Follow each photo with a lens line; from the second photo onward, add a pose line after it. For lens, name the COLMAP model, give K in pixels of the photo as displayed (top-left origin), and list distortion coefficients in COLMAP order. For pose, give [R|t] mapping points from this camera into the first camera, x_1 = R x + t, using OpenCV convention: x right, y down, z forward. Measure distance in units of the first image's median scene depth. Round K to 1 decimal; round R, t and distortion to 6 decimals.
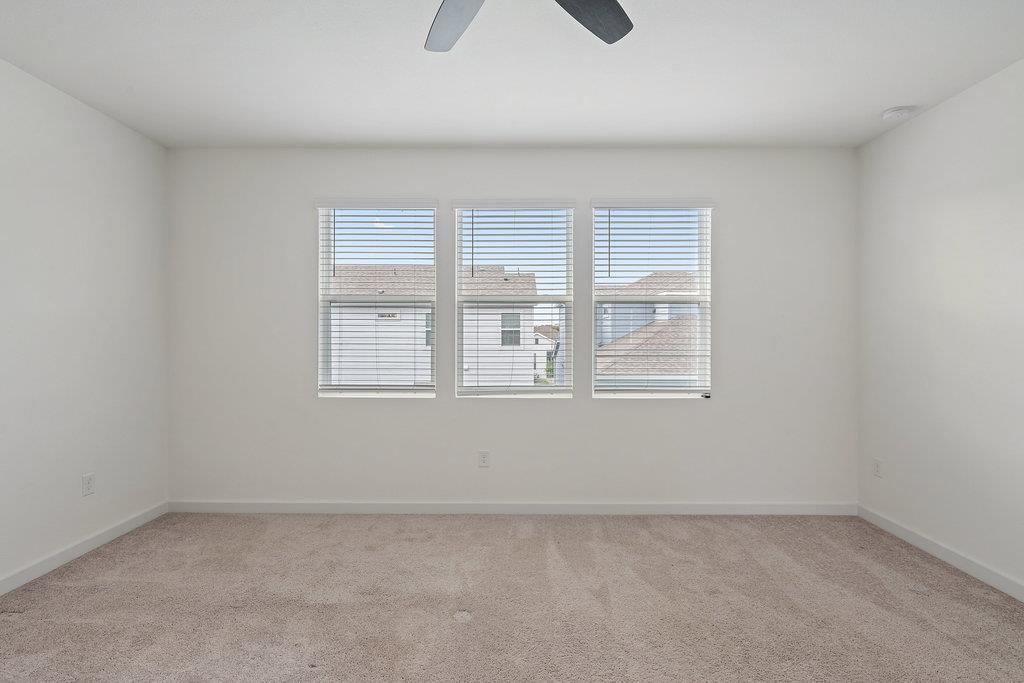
lens RADIAL K [[466.5, 0, 512.5], [0, 466.5, 336.3], [0, 0, 1]] dist [0.000949, -0.005109]
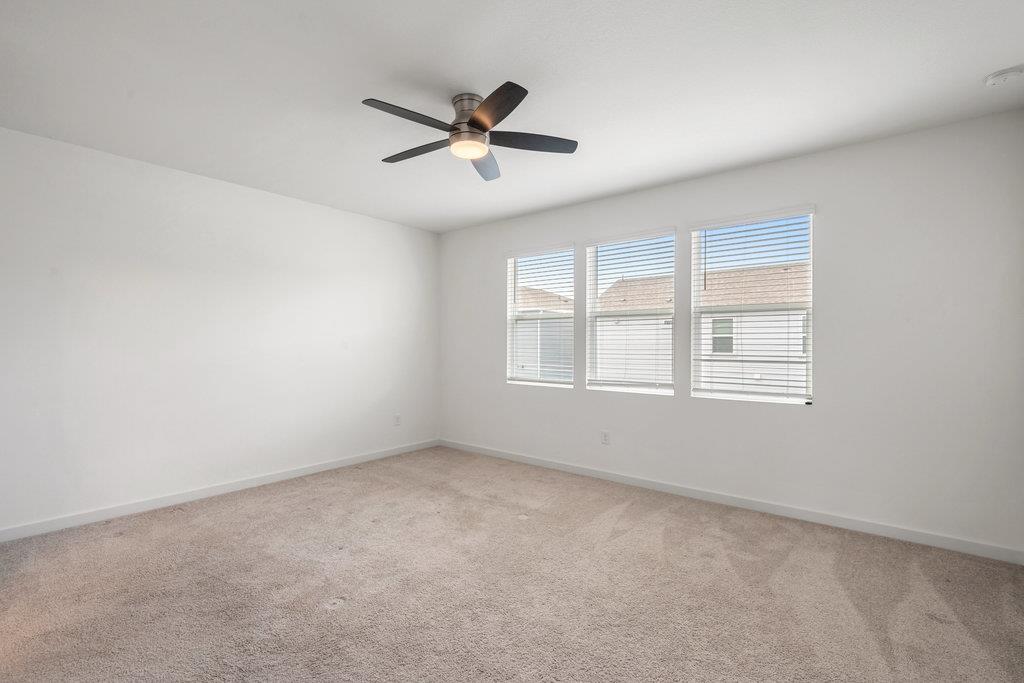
lens RADIAL K [[466.5, 0, 512.2], [0, 466.5, 334.5], [0, 0, 1]] dist [0.000949, -0.005109]
pose [[0.777672, -0.013954, -0.628515, 0.573566], [0.001508, 0.999792, -0.020331, 0.003650], [0.628669, 0.014863, 0.777531, -0.181221]]
